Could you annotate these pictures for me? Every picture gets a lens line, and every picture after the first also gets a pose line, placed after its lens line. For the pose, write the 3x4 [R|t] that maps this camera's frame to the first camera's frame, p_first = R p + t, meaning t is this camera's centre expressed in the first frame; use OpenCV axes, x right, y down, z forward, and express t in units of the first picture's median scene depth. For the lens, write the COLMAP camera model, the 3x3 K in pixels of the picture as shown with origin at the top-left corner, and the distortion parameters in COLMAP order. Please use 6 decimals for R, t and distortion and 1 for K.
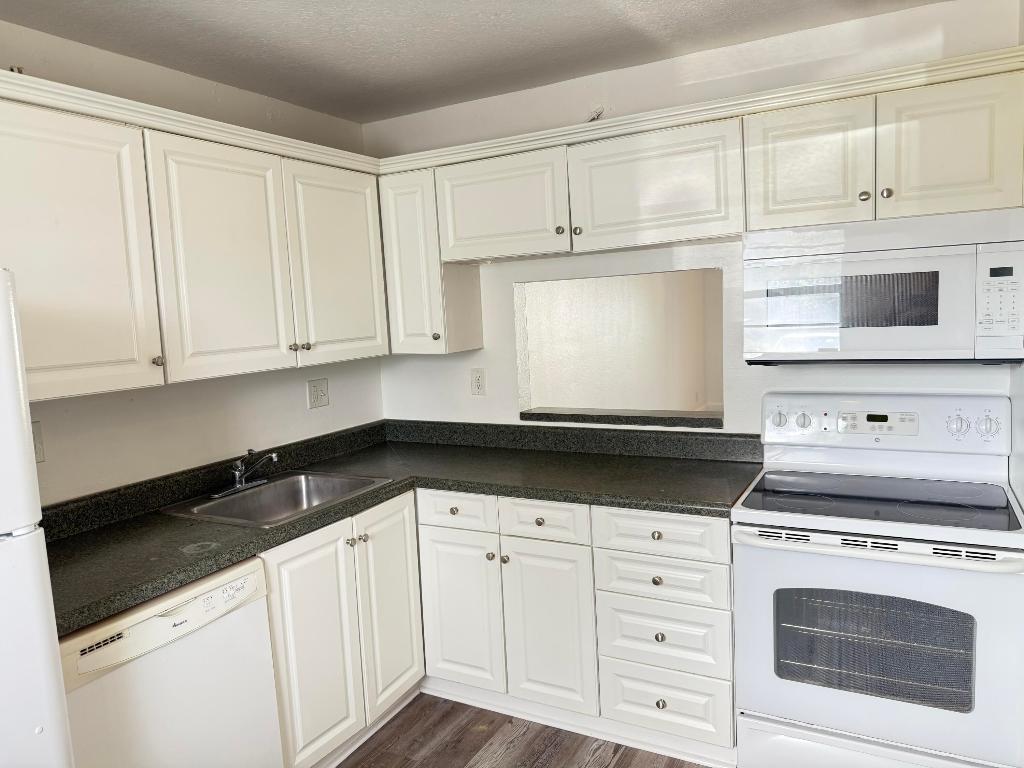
lens RADIAL K [[691.5, 0, 512.0], [0, 691.5, 384.0], [0, 0, 1]] dist [0.004635, -0.000452]
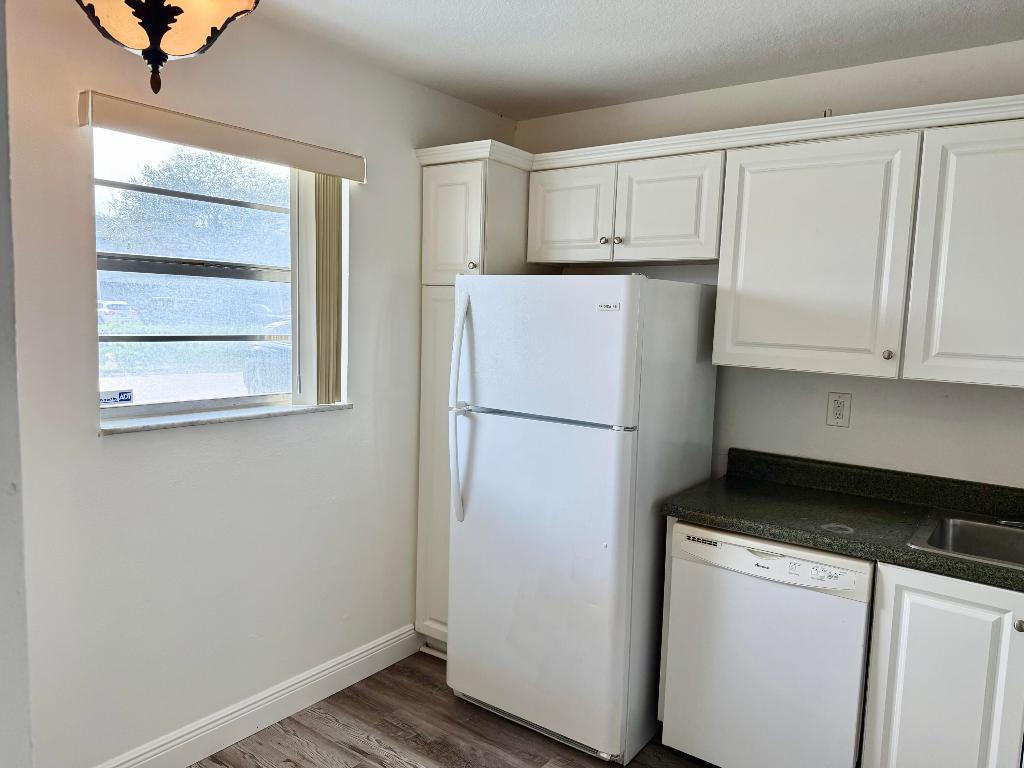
lens RADIAL K [[751.6, 0, 512.0], [0, 751.6, 384.0], [0, 0, 1]] dist [0.006084, 0.001693]
pose [[-0.116842, 0.154469, -0.981064, 0.707775], [-0.138155, 0.975698, 0.170078, -0.109021], [0.983494, 0.155412, -0.092662, 0.573176]]
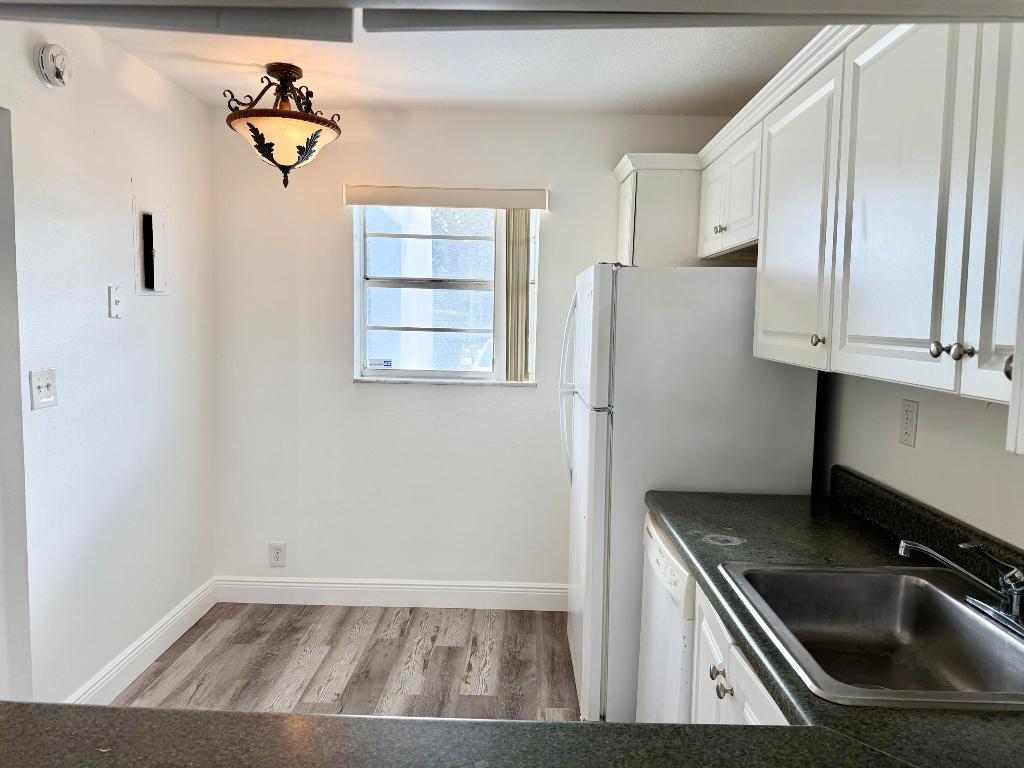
lens RADIAL K [[734.4, 0, 514.6], [0, 734.4, 369.9], [0, 0, 1]] dist [0.012804, -0.000362]
pose [[-0.873173, 0.071762, -0.482099, 0.243278], [-0.028305, 0.979967, 0.197136, -0.168607], [0.486589, 0.185779, -0.853650, 1.644085]]
